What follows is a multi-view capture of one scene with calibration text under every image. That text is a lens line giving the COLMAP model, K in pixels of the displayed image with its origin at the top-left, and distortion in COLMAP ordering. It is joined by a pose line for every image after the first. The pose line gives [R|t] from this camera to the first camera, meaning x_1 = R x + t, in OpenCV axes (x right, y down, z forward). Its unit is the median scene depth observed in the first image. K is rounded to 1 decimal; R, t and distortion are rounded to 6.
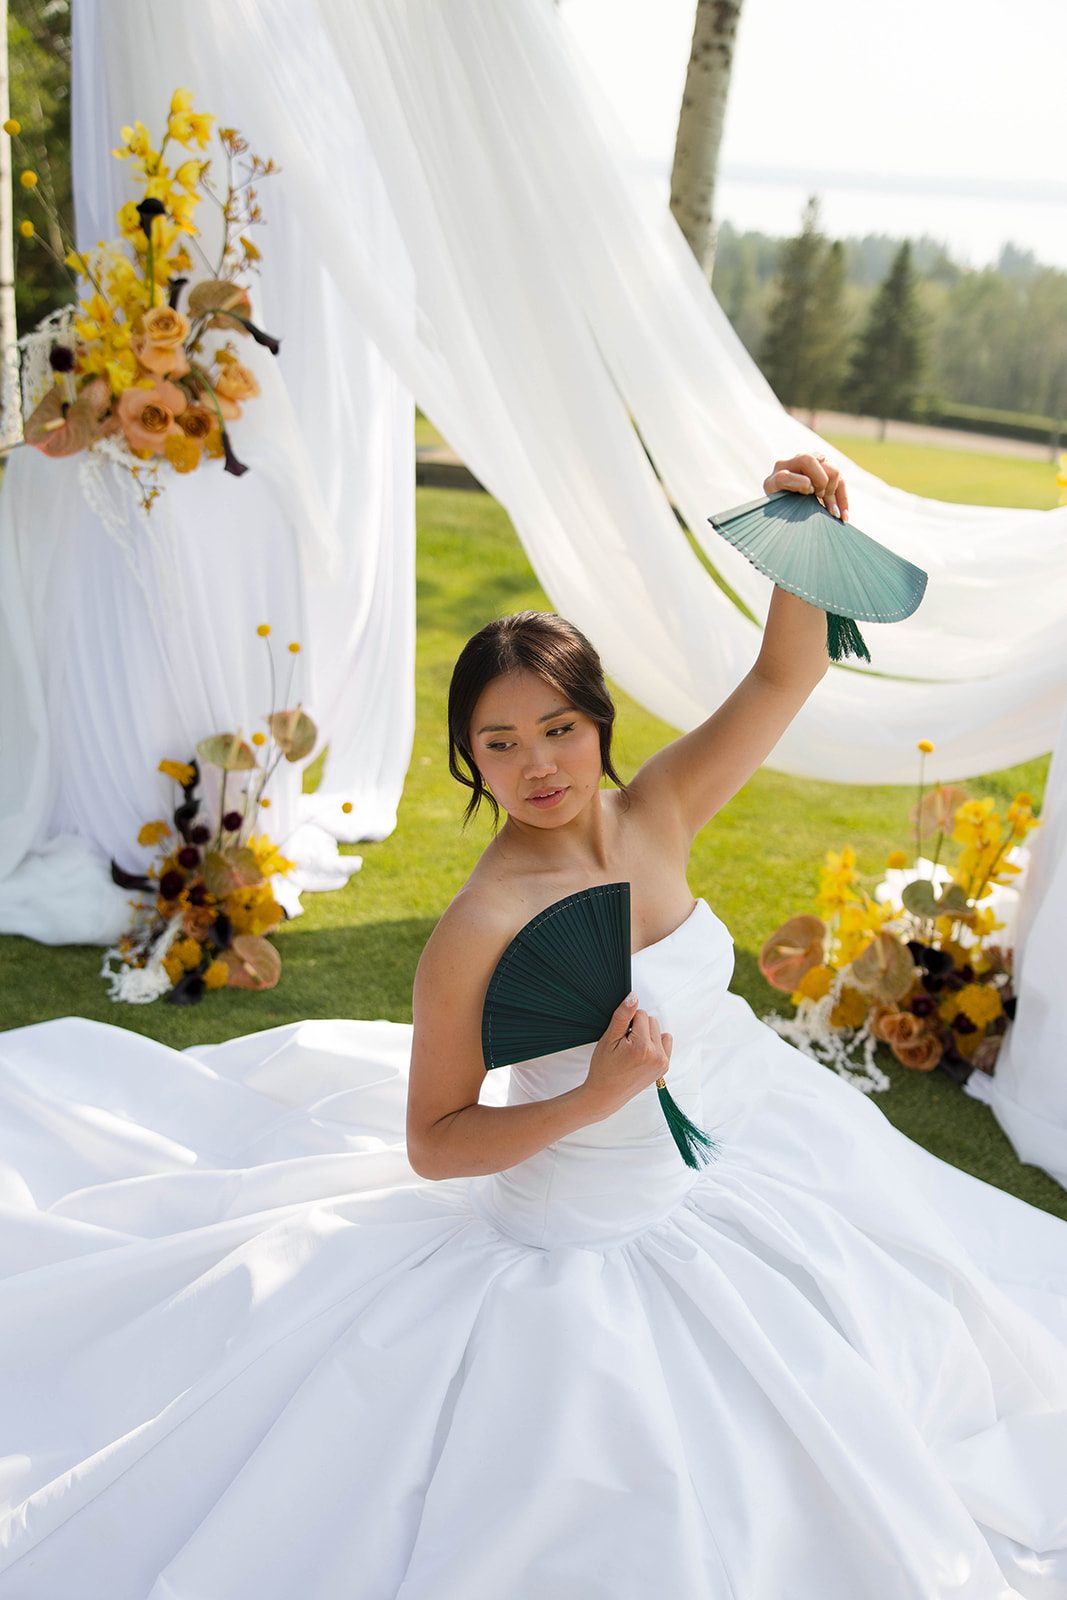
lens RADIAL K [[1475.3, 0, 533.5], [0, 1475.3, 800.0], [0, 0, 1]] dist [0.022882, 0.014288]
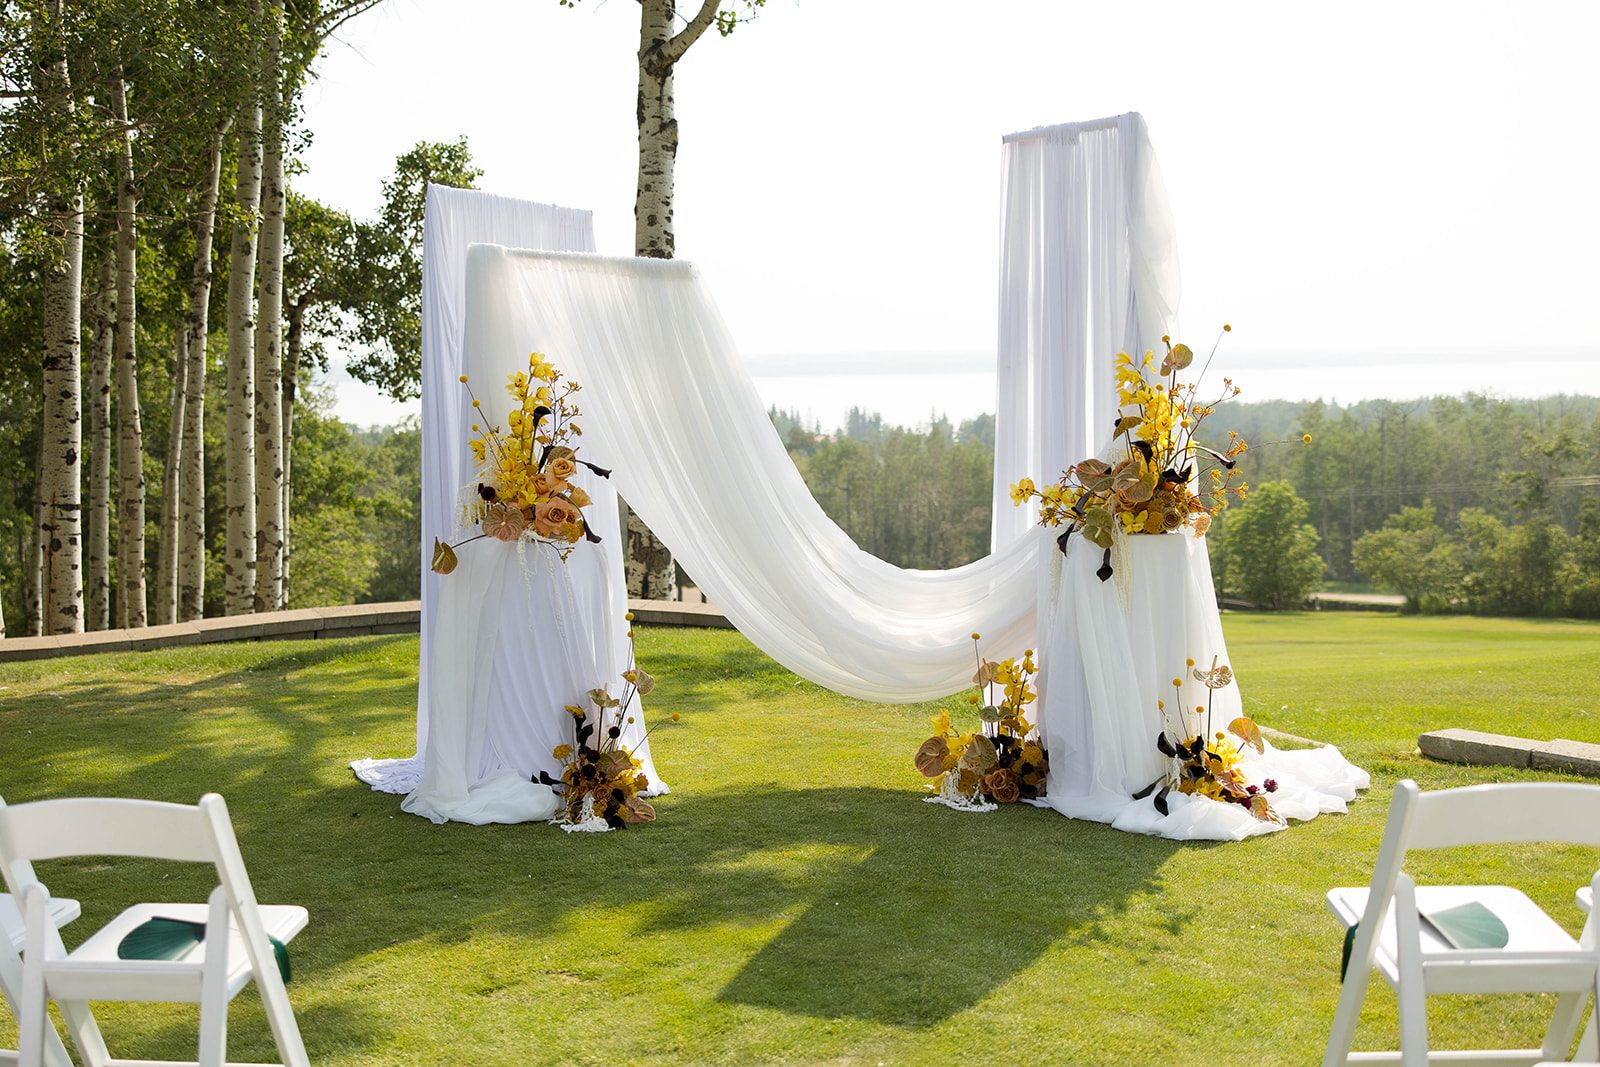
lens RADIAL K [[1860.9, 0, 800.0], [0, 1860.9, 533.5], [0, 0, 1]] dist [0.008859, 0.004259]
pose [[0.958317, -0.103327, 0.266366, -0.566812], [0.179355, 0.943287, -0.279359, 0.455780], [-0.222394, 0.315489, 0.922501, -1.175737]]
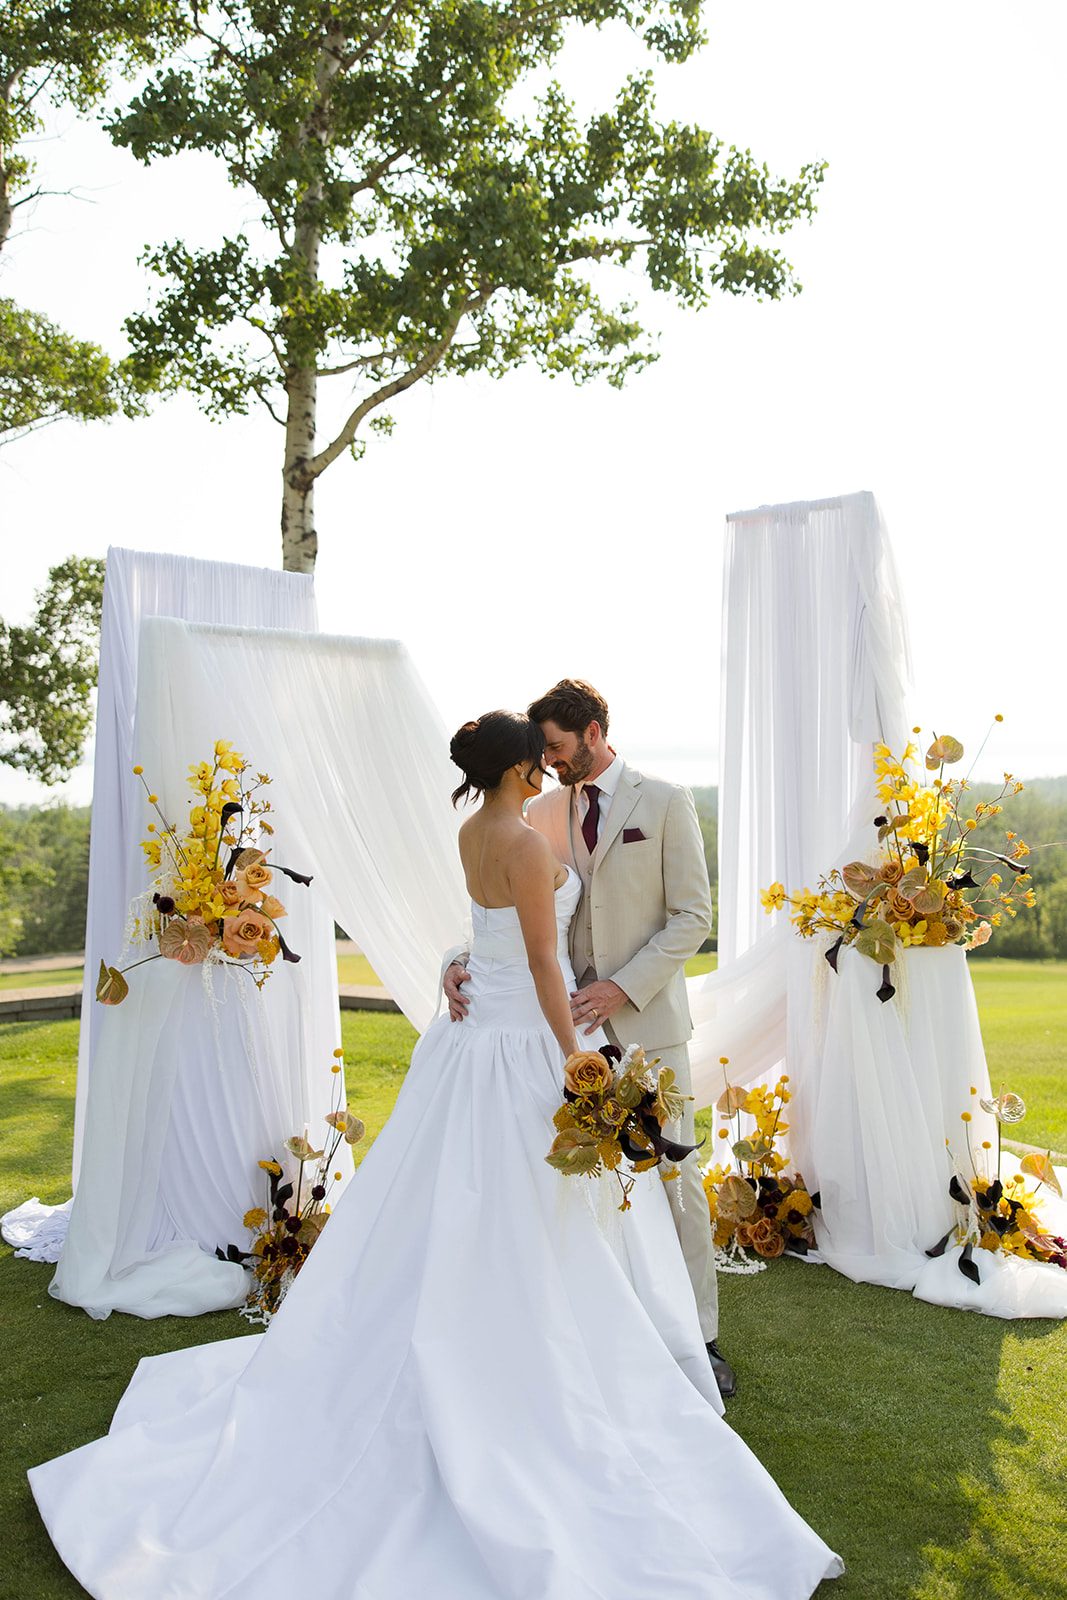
lens RADIAL K [[1406.7, 0, 536.2], [0, 1406.7, 782.2], [0, 0, 1]] dist [0.018950, 0.006454]
pose [[0.916717, -0.081766, 0.391081, -0.528888], [0.218850, 0.921693, -0.320291, 0.137300], [-0.334267, 0.379204, 0.862826, -0.437496]]
